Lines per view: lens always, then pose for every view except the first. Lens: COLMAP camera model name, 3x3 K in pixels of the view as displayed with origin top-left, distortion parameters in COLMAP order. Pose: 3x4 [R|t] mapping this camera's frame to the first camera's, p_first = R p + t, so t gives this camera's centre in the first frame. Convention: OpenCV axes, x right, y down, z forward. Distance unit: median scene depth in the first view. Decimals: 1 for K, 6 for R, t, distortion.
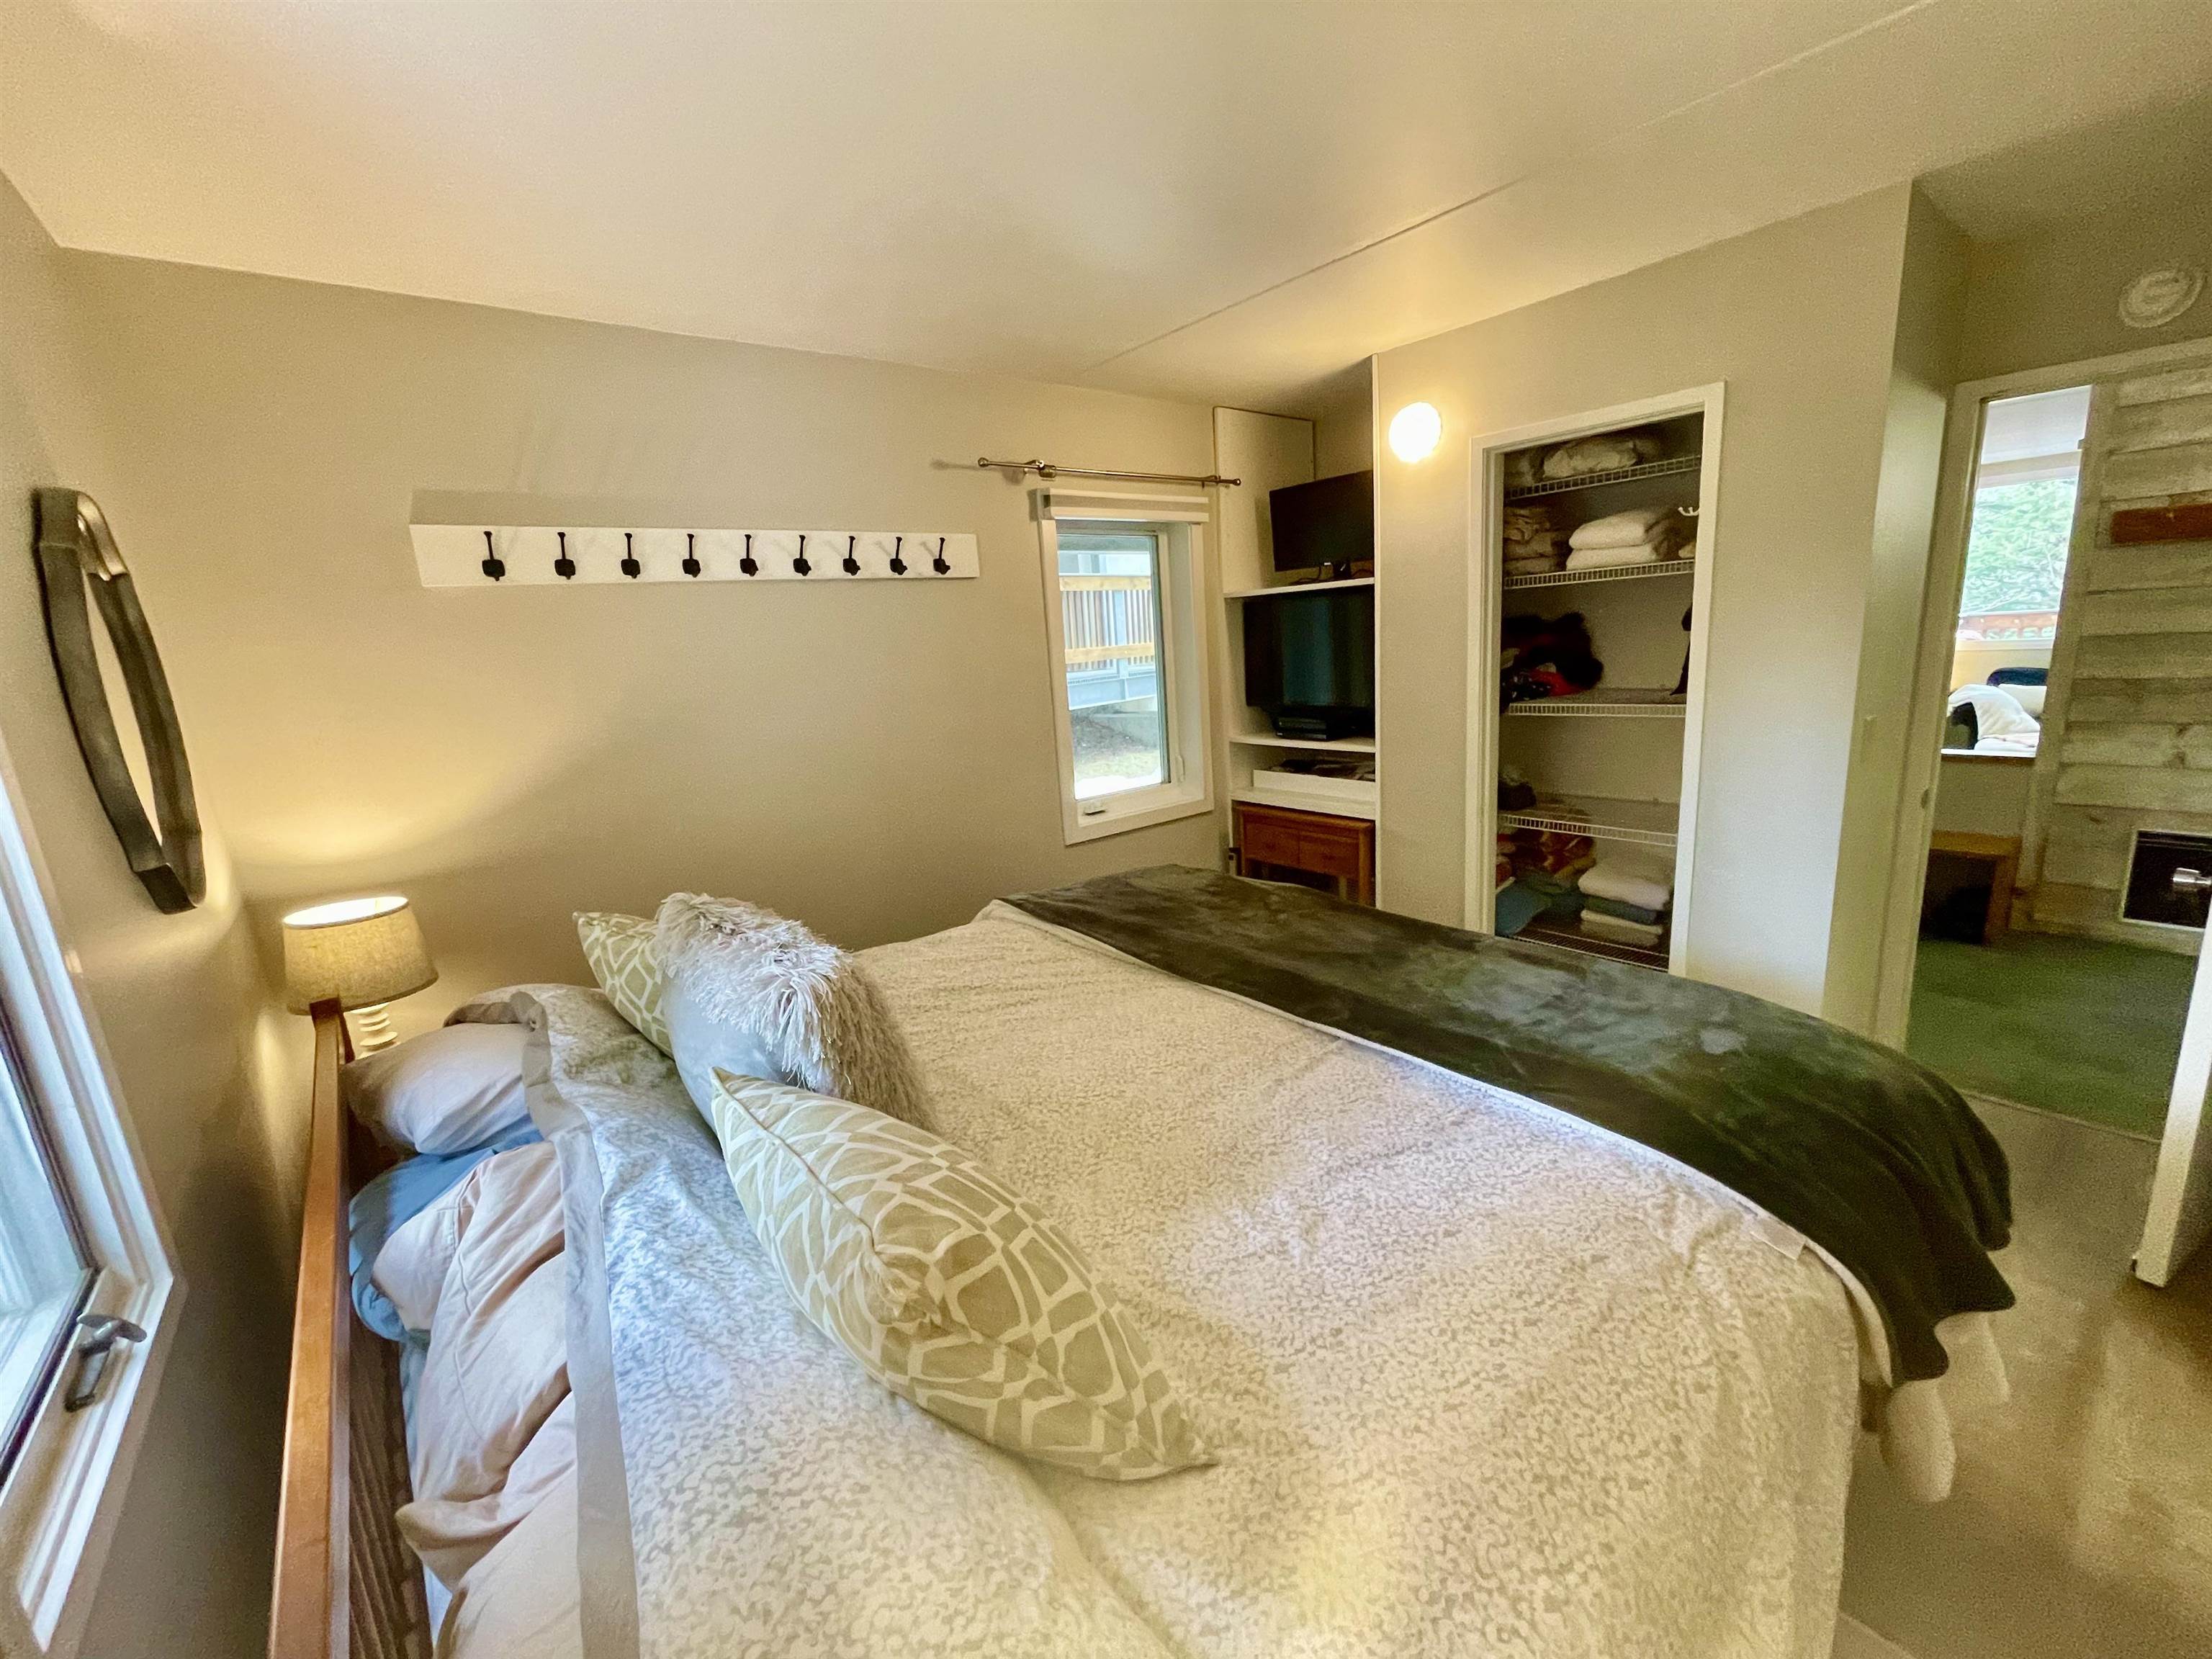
lens RADIAL K [[894.0, 0, 1110.8], [0, 894.0, 832.6], [0, 0, 1]] dist [-0.001344, 0.000080]
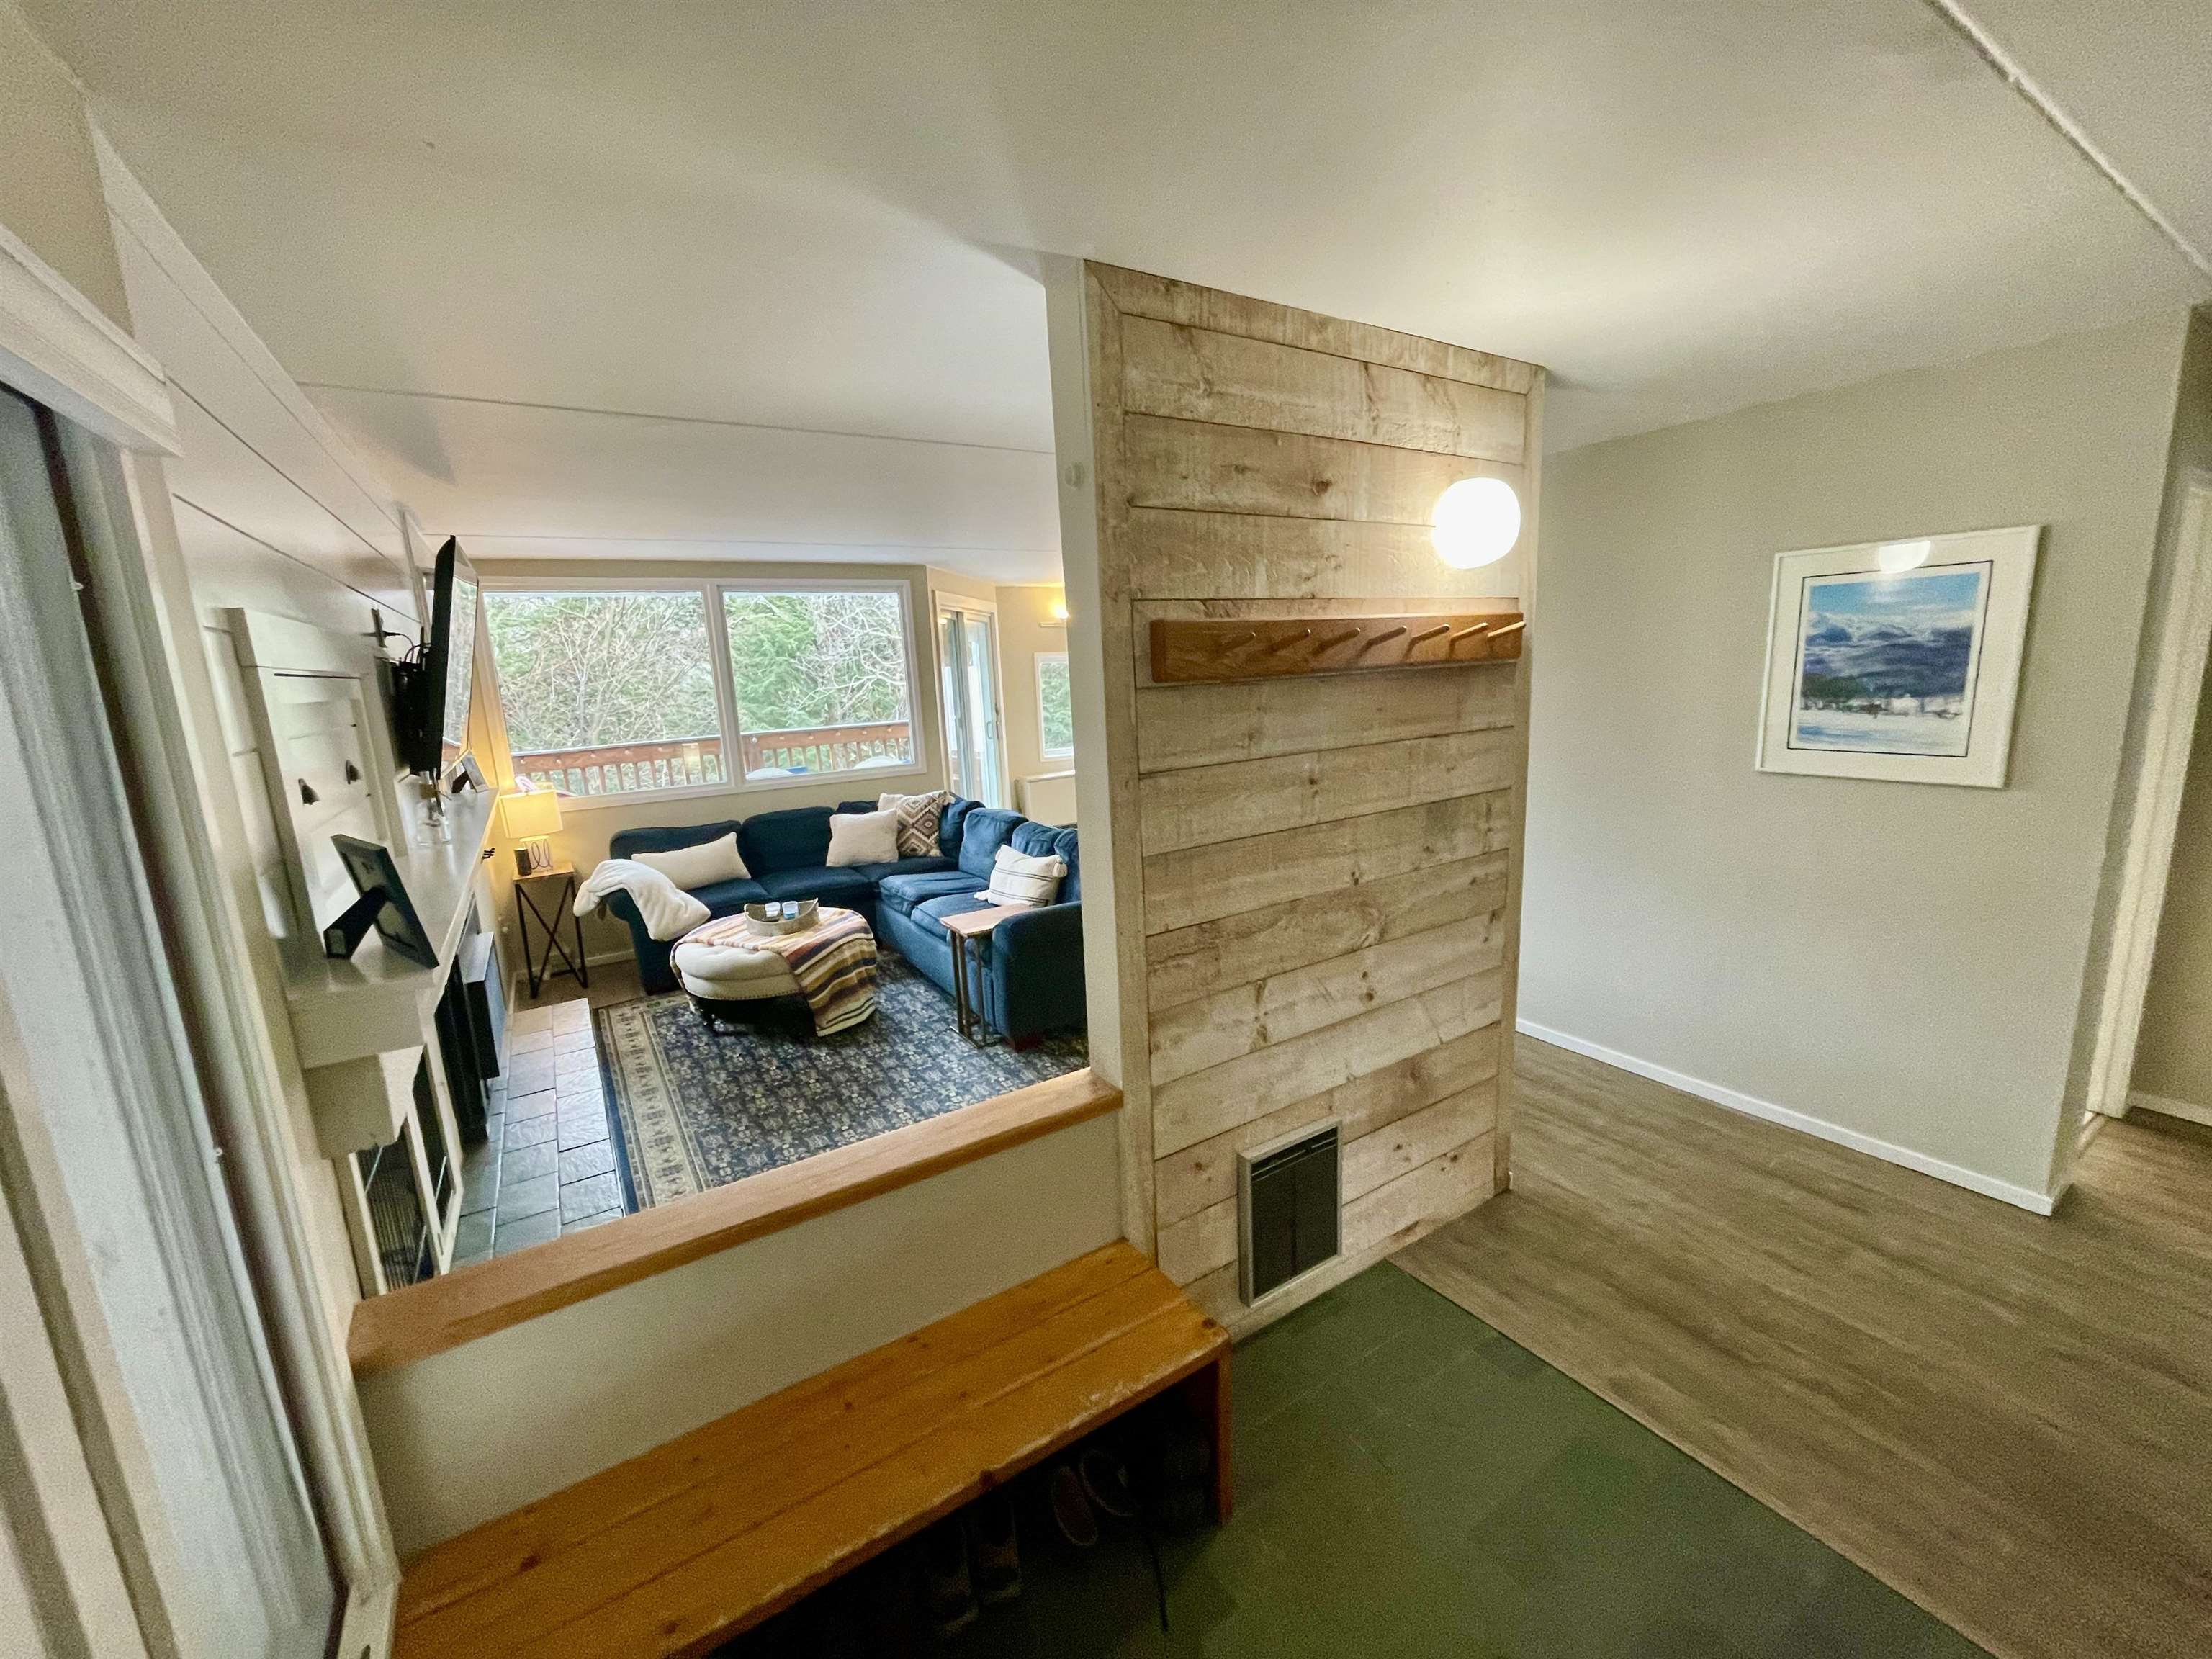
lens RADIAL K [[894.0, 0, 1110.8], [0, 894.0, 832.6], [0, 0, 1]] dist [-0.001344, 0.000080]
pose [[0.113068, -0.128312, 0.985267, 0.597237], [0.248966, 0.963650, 0.096926, -0.294379], [-0.961890, 0.234339, 0.140903, 0.964910]]
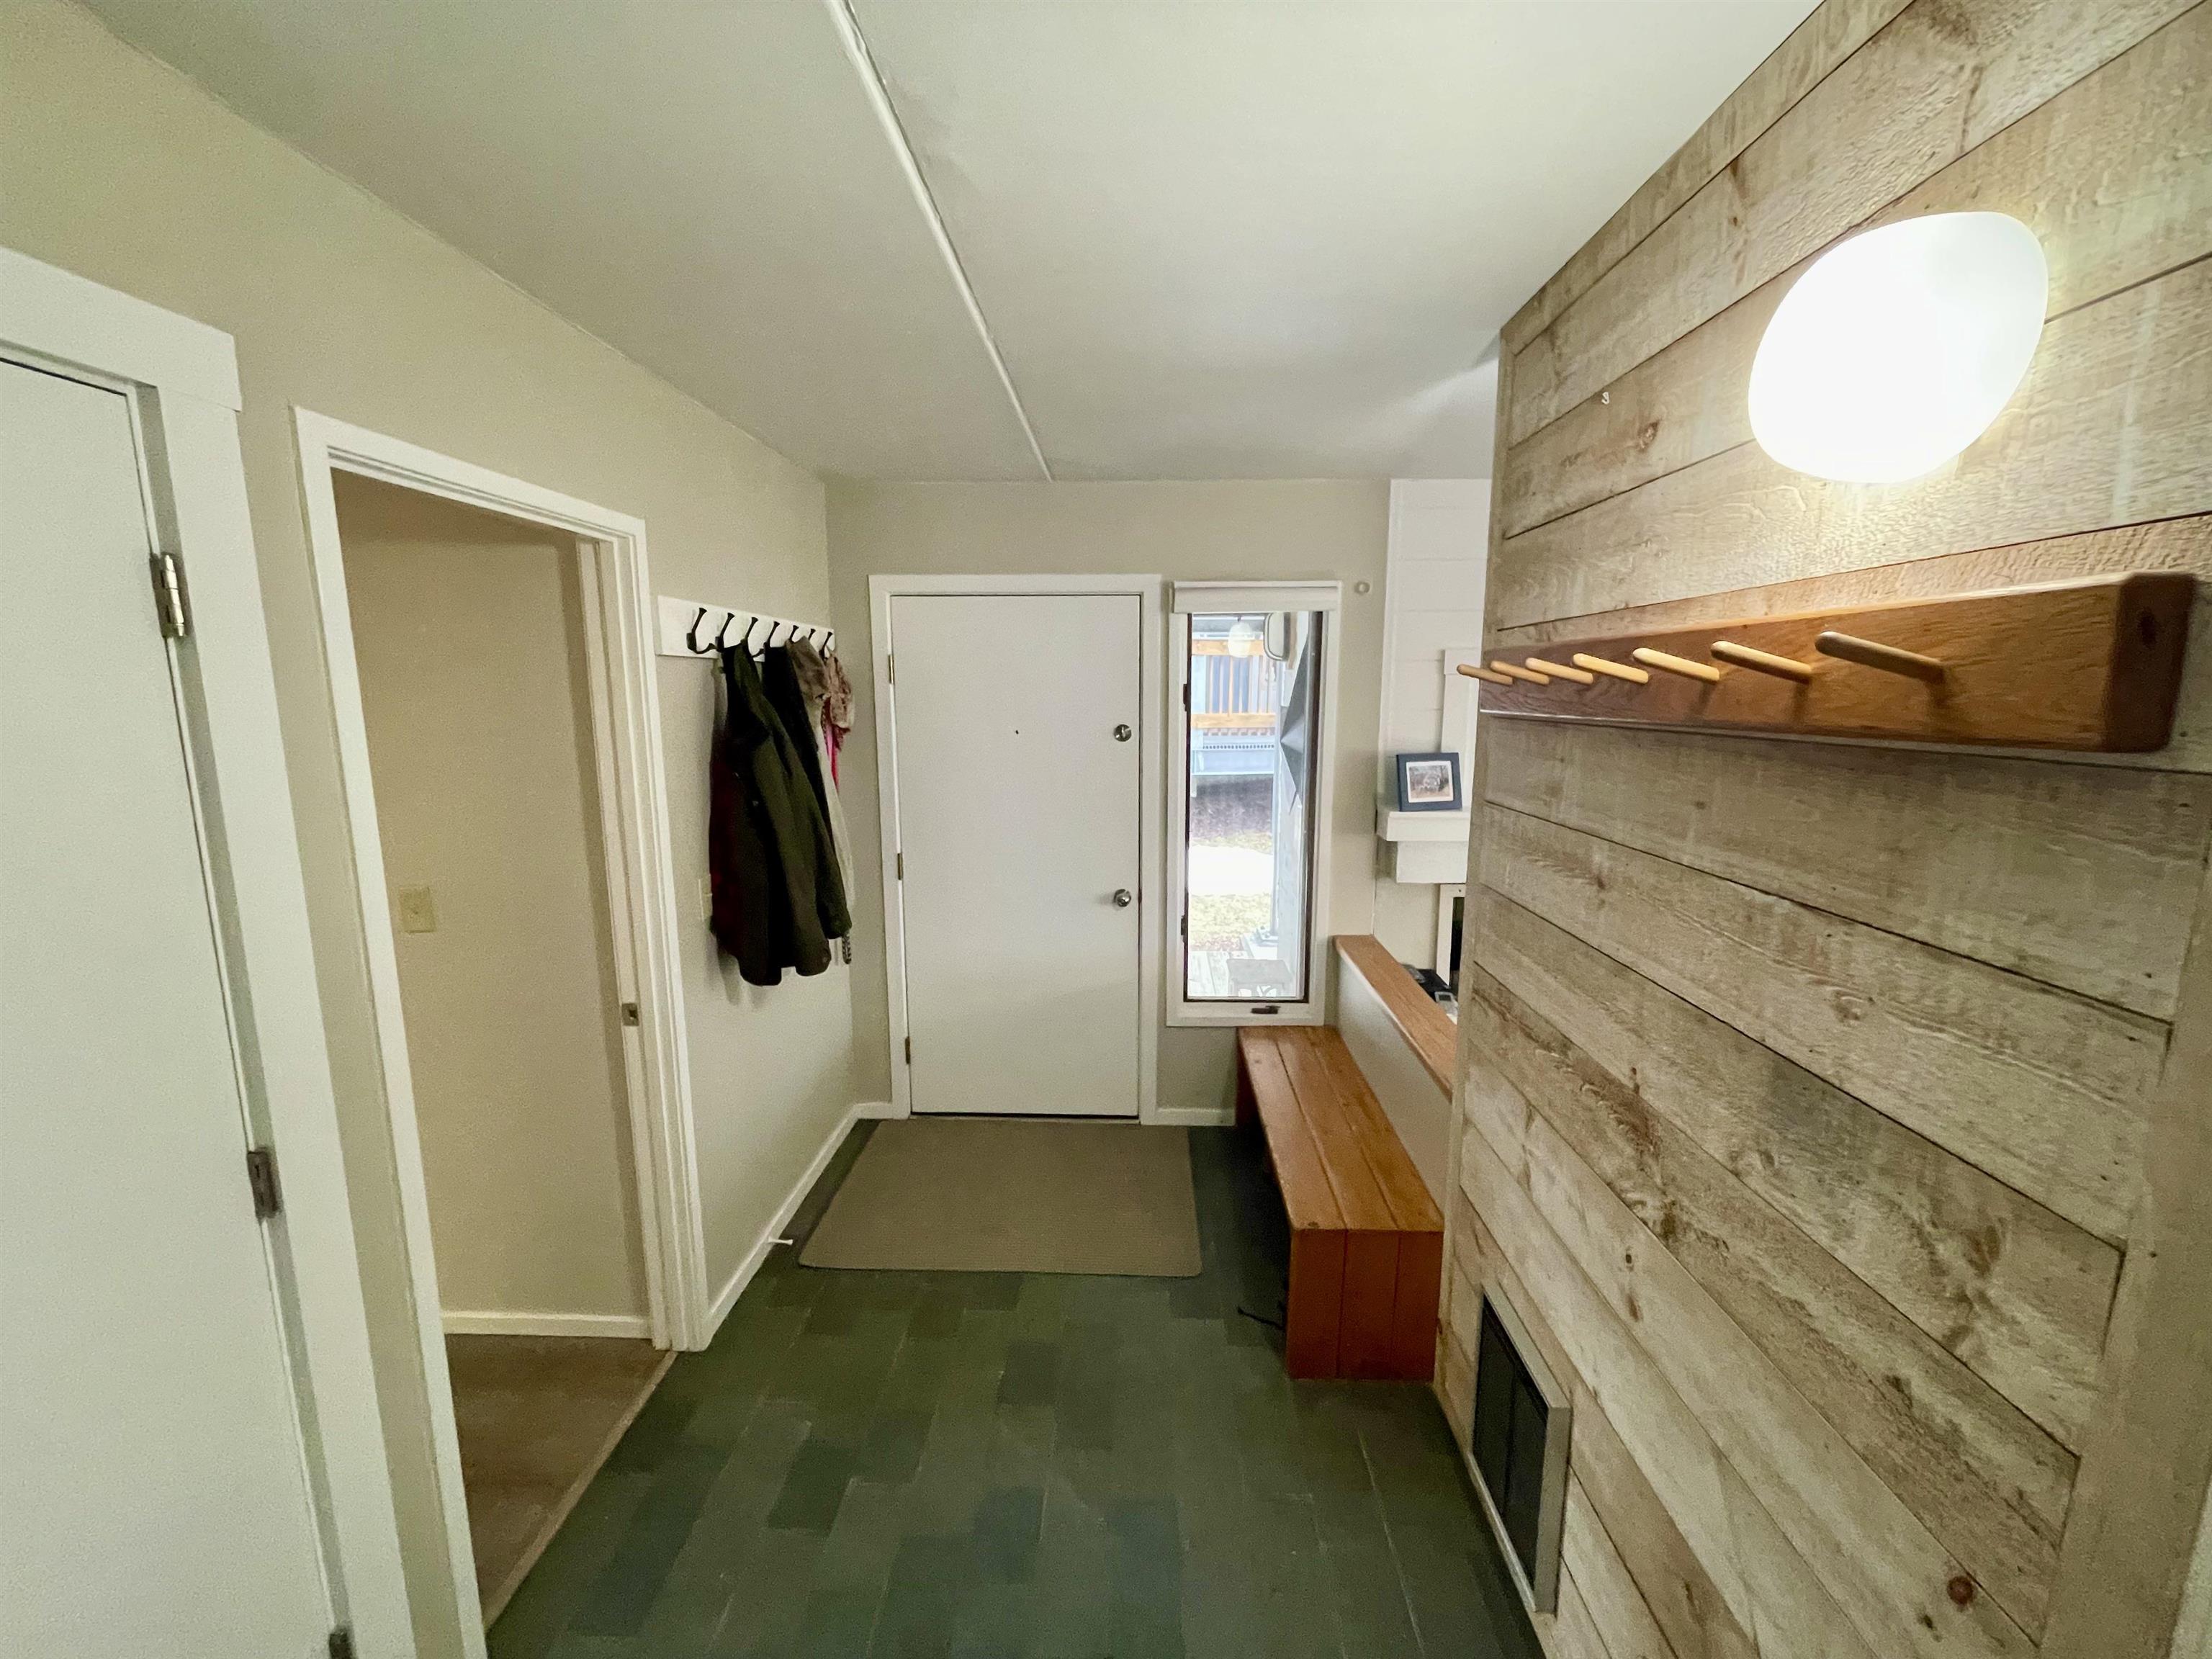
lens RADIAL K [[894.0, 0, 1110.8], [0, 894.0, 832.6], [0, 0, 1]] dist [-0.001344, 0.000080]
pose [[0.748539, 0.170904, -0.640688, 1.298449], [-0.191253, 0.980798, 0.038180, -0.230992], [0.634911, 0.093954, 0.766851, 0.463236]]
